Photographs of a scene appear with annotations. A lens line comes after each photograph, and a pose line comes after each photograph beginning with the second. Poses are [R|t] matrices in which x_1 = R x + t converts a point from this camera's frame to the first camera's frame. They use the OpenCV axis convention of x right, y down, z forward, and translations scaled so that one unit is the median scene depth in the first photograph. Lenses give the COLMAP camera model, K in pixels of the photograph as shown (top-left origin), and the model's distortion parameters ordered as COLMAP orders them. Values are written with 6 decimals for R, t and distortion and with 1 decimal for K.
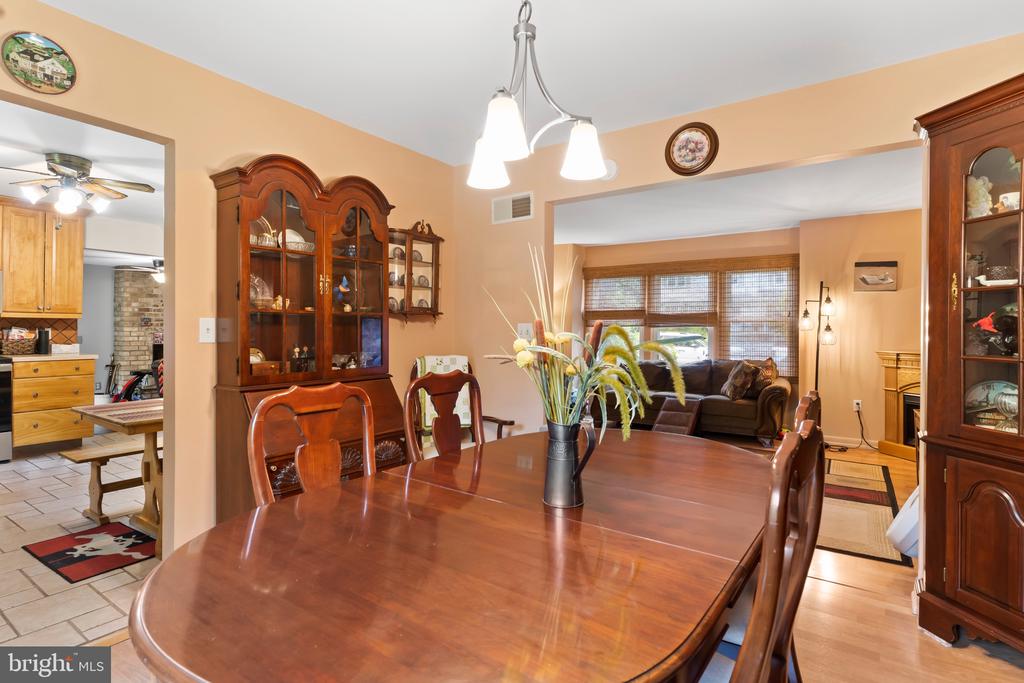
lens RADIAL K [[521.3, 0, 506.5], [0, 521.3, 327.9], [0, 0, 1]] dist [-0.002674, -0.000258]
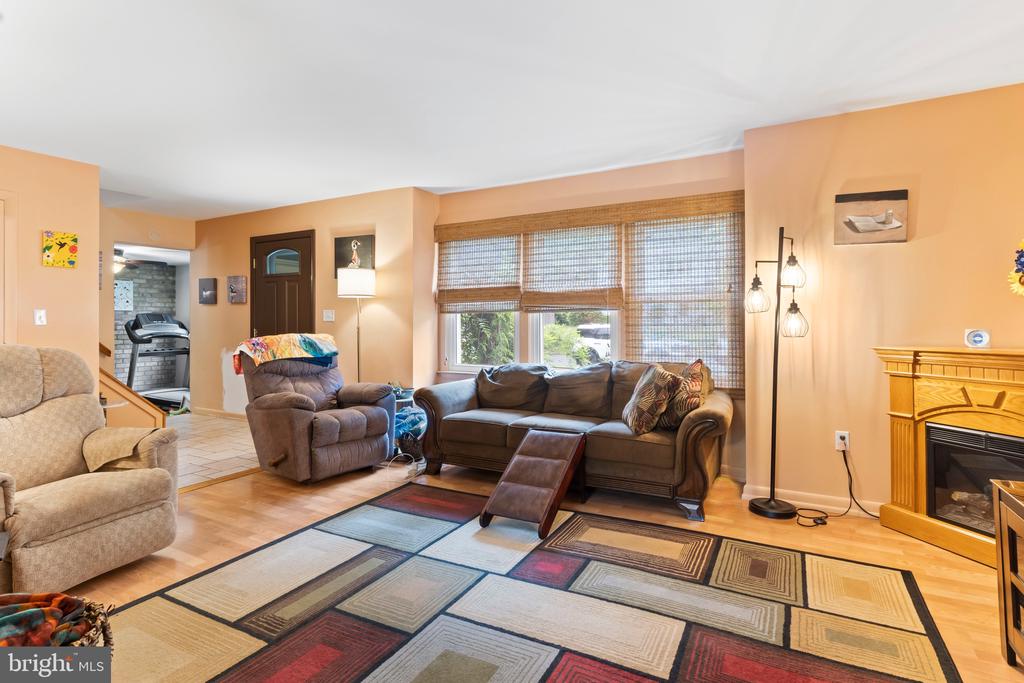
lens RADIAL K [[530.9, 0, 506.7], [0, 530.9, 320.3], [0, 0, 1]] dist [-0.003666, -0.000491]
pose [[0.996058, -0.007927, 0.088355, 0.244606], [0.008195, 0.999963, -0.002668, 0.012877], [-0.088330, 0.003381, 0.996086, 0.433861]]
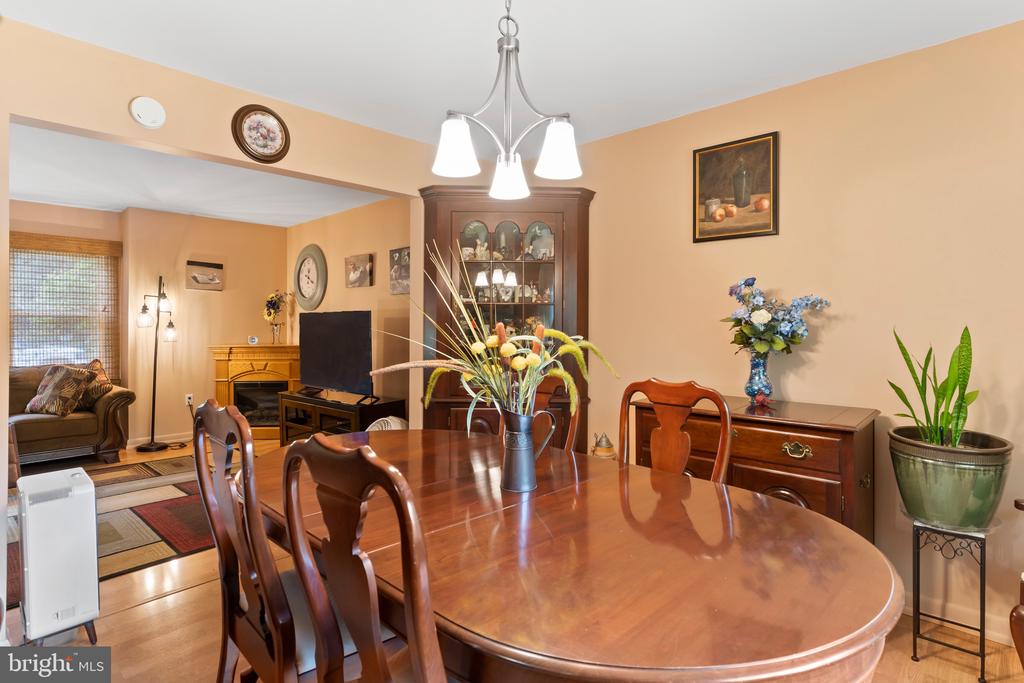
lens RADIAL K [[531.9, 0, 509.3], [0, 531.9, 328.4], [0, 0, 1]] dist [-0.002735, -0.000210]
pose [[0.149330, -0.010006, 0.988737, -0.263377], [-0.001803, 0.999944, 0.010392, -0.003870], [-0.988786, -0.003334, 0.149303, 0.213604]]
